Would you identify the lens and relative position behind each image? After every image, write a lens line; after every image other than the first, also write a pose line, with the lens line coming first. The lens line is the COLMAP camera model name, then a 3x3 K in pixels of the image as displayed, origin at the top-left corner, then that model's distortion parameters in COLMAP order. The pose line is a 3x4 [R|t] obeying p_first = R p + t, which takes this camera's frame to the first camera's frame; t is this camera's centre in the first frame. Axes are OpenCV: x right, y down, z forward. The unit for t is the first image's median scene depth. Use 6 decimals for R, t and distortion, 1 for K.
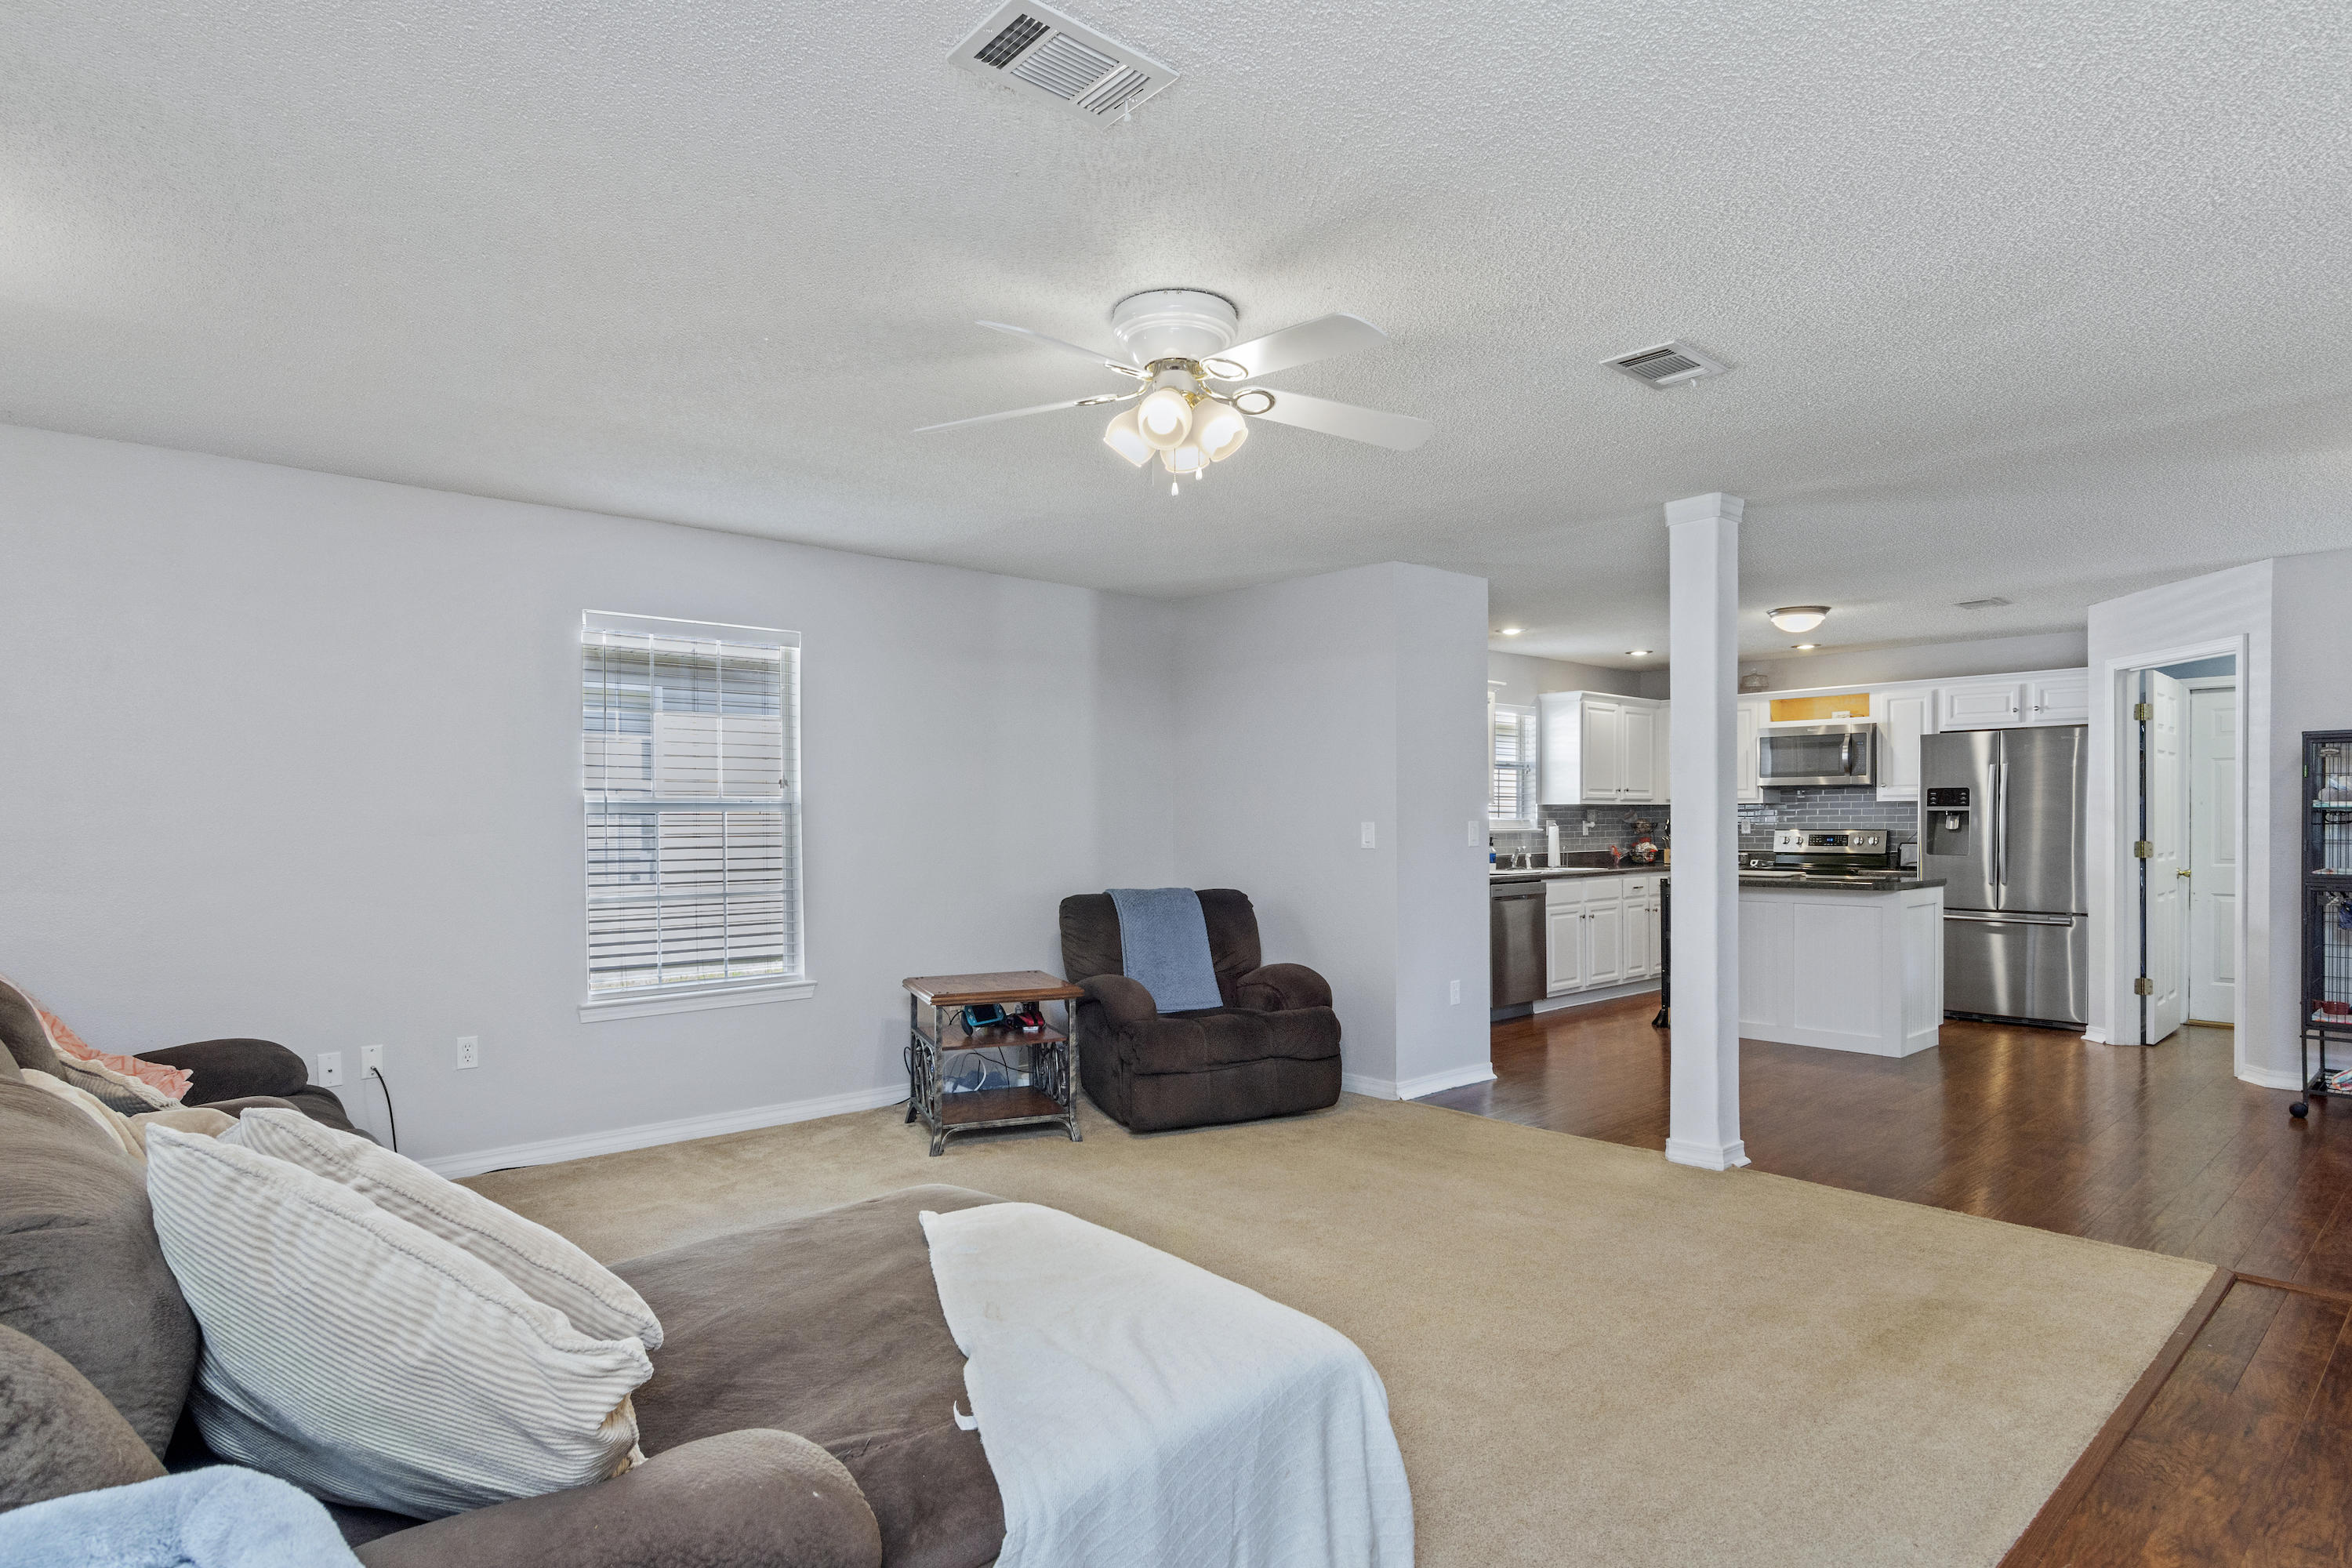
lens RADIAL K [[1288.7, 0, 1152.9], [0, 1288.7, 832.5], [0, 0, 1]] dist [-0.009993, 0.002433]
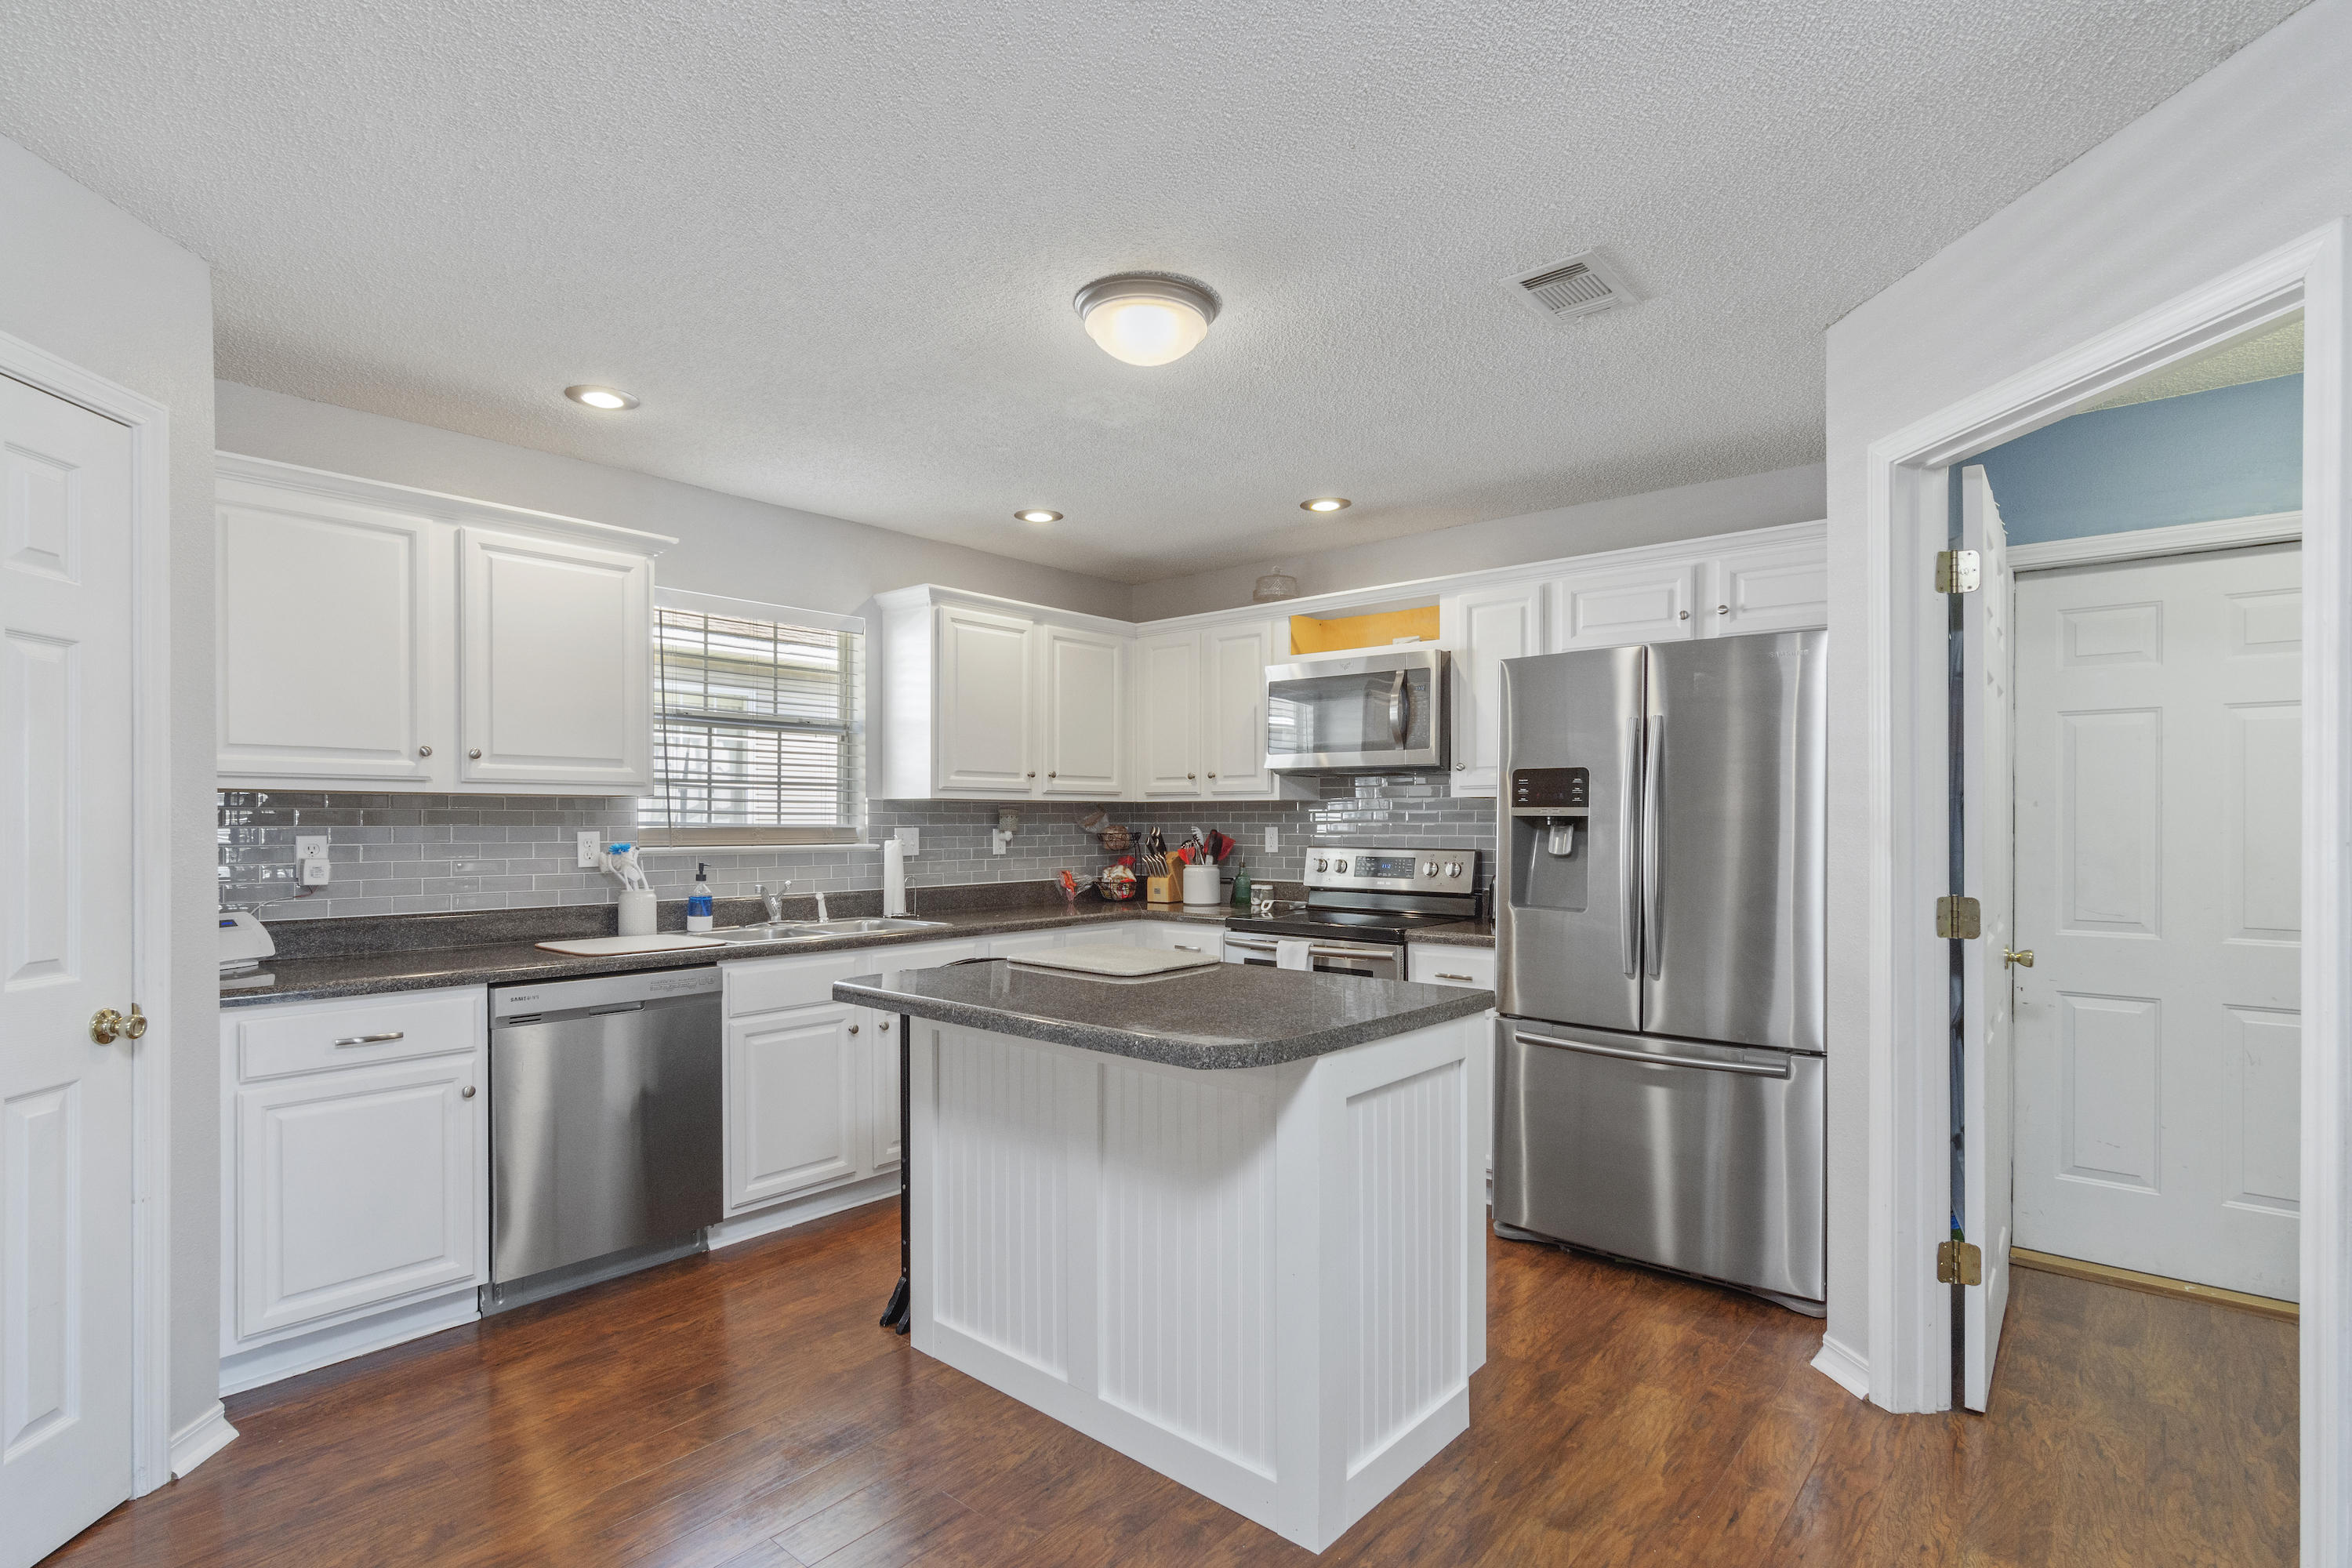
lens RADIAL K [[1142.6, 0, 1176.5], [0, 1142.6, 825.1], [0, 0, 1]] dist [-0.003437, 0.002198]
pose [[0.991155, 0.003959, 0.132649, 0.378166], [-0.003635, 0.999990, -0.002688, -0.010622], [-0.132659, 0.002182, 0.991159, 0.530869]]
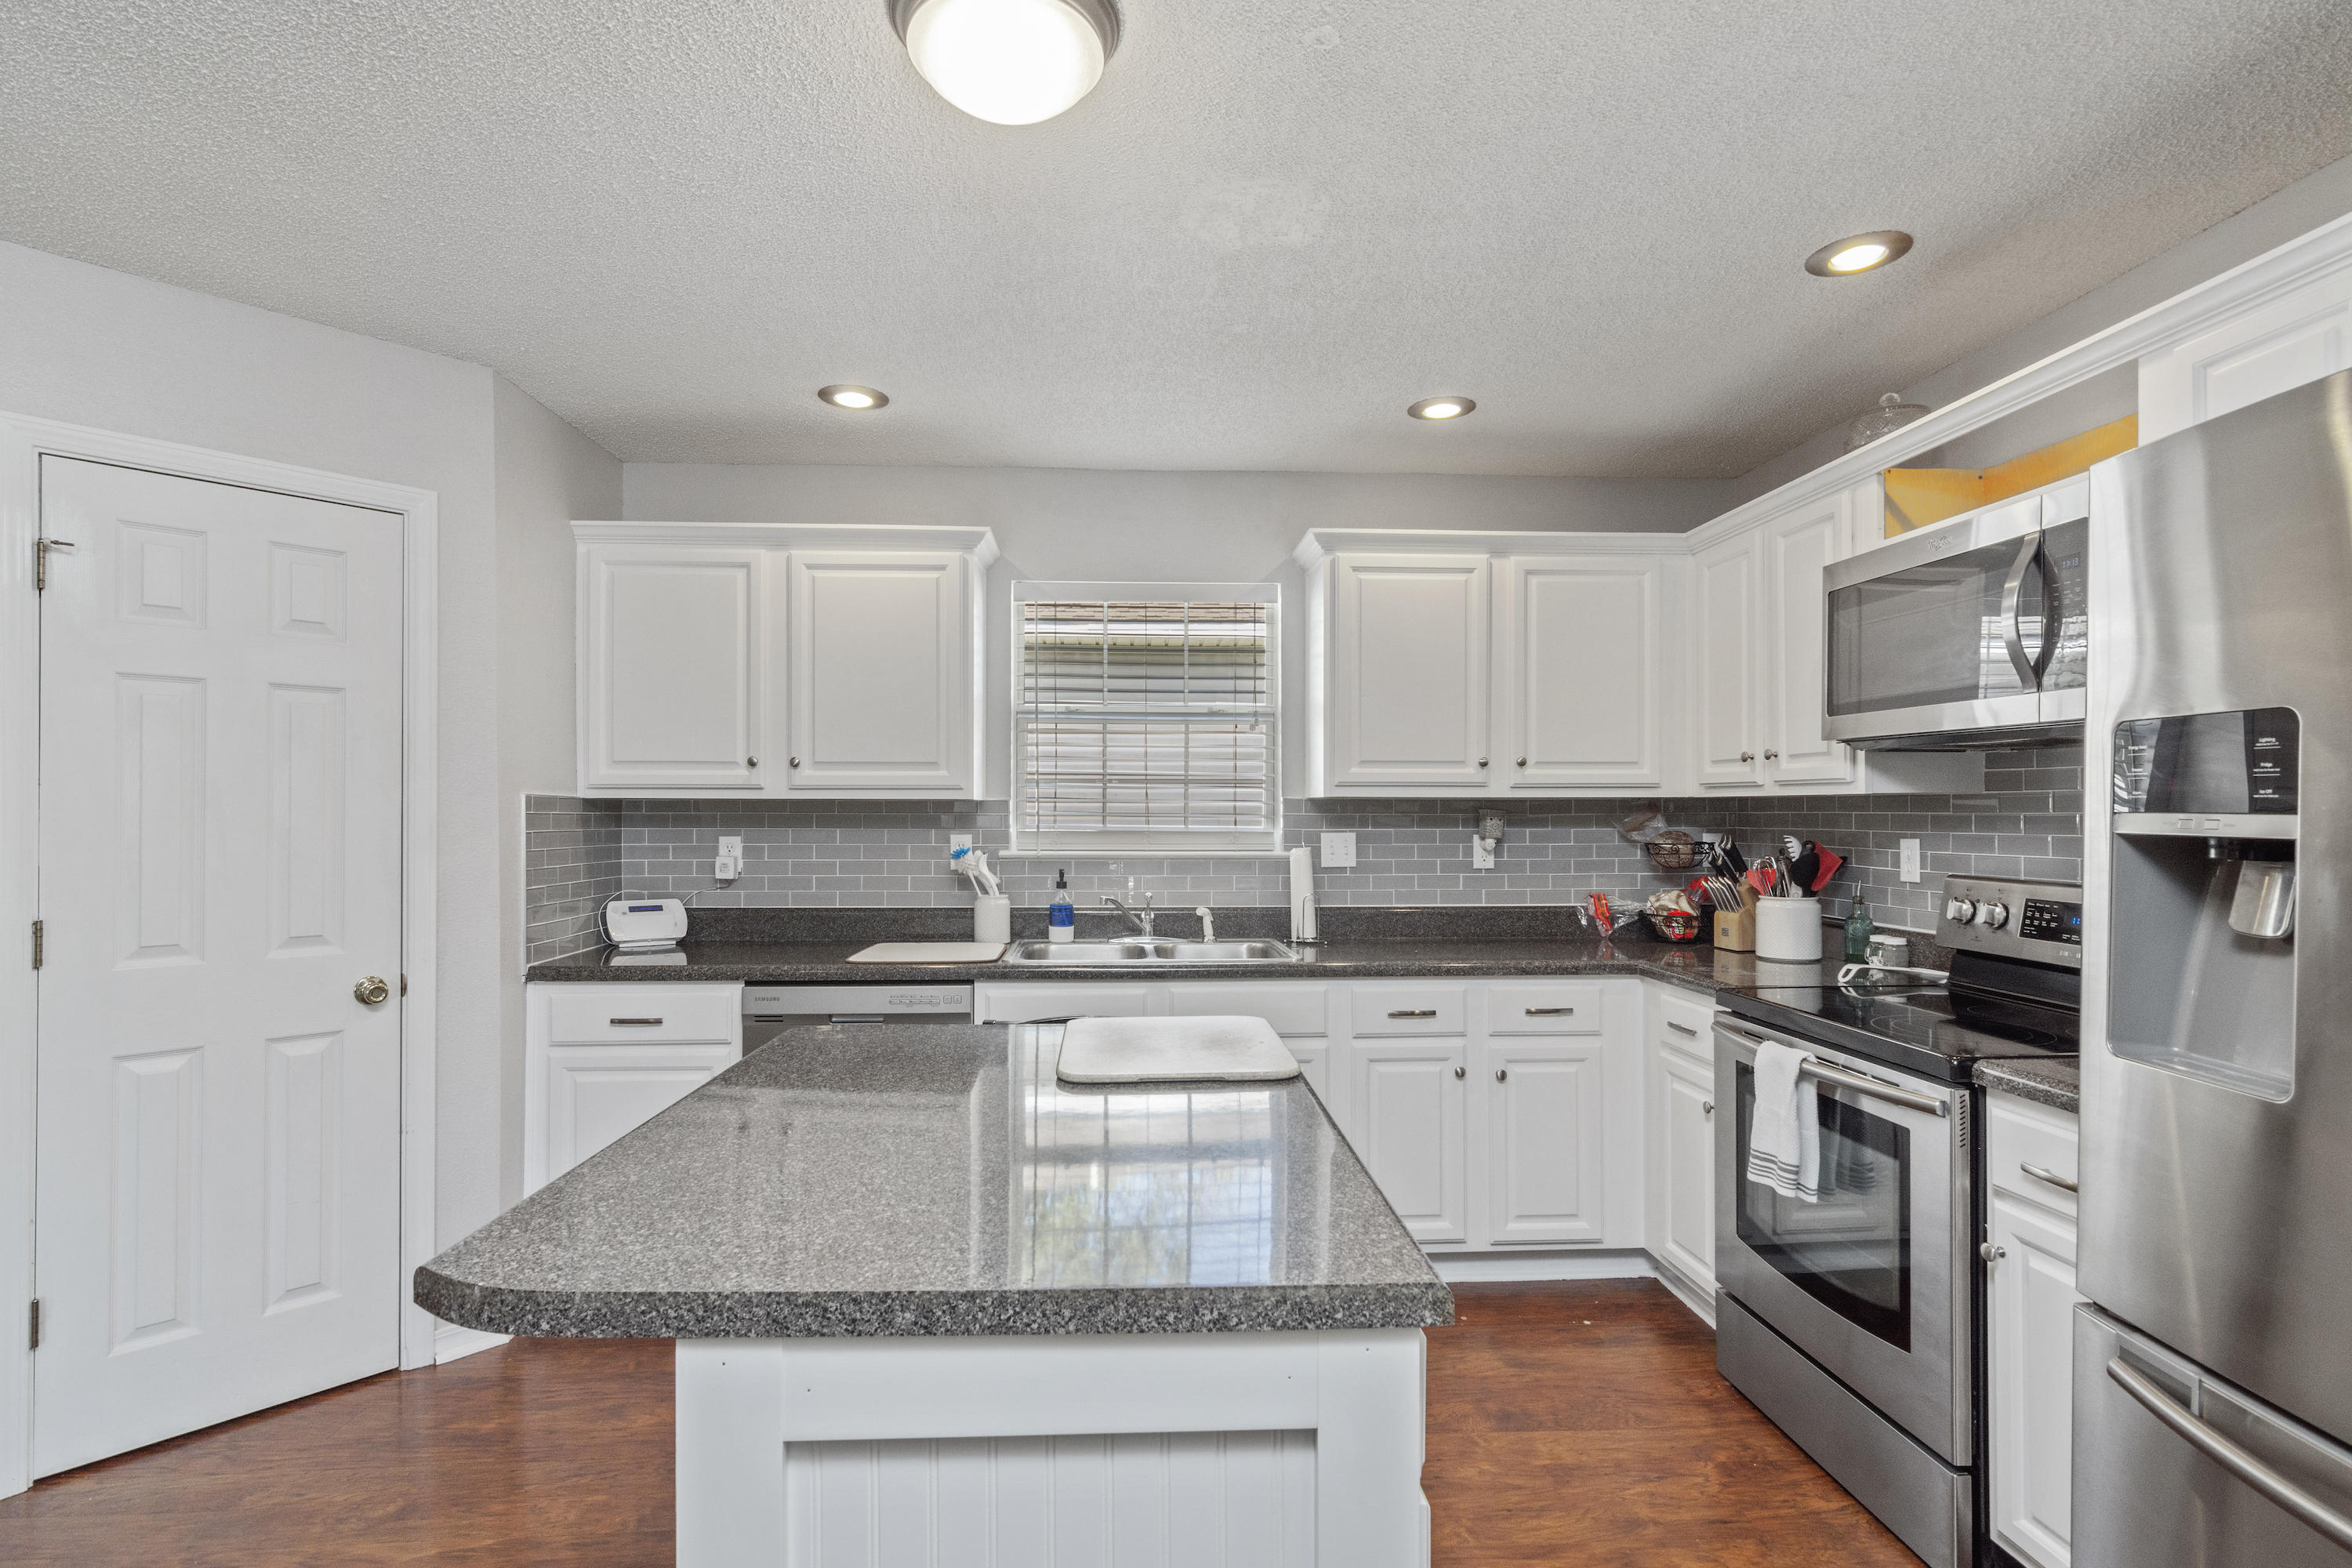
lens RADIAL K [[1142.6, 0, 1169.1], [0, 1142.6, 803.6], [0, 0, 1]] dist [-0.003437, 0.002198]
pose [[0.778028, 0.001658, -0.628227, 0.539952], [-0.008701, 0.999929, -0.008136, -0.017007], [0.628169, 0.011796, 0.777987, 0.691352]]
